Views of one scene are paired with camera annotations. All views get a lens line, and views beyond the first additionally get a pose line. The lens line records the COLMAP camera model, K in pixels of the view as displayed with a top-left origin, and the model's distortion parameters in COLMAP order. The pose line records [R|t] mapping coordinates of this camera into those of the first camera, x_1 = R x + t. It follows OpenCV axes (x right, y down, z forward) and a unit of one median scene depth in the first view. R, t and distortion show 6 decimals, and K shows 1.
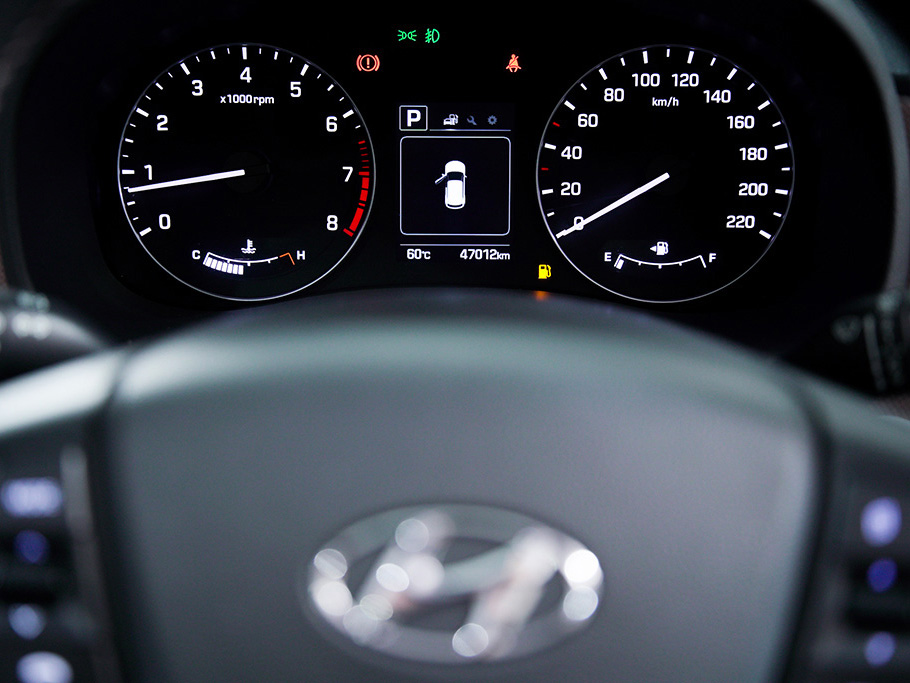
lens RADIAL K [[1390.5, 0, 455.0], [0, 1390.5, 341.5], [0, 0, 1]] dist [0.099538, 0.016012]
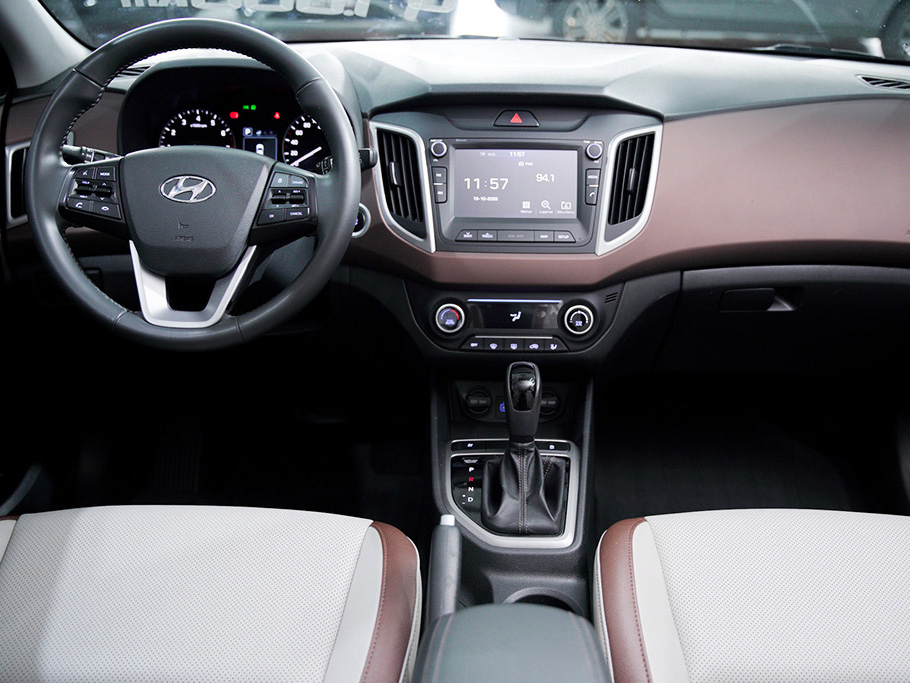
lens RADIAL K [[861.9, 0, 455.0], [0, 861.9, 341.5], [0, 0, 1]] dist [0.003653, 0.006198]
pose [[0.999163, 0.017193, -0.037122, 0.553617], [-0.019439, 0.997948, -0.061015, 0.459125], [0.035997, 0.061685, 0.997446, -1.014157]]
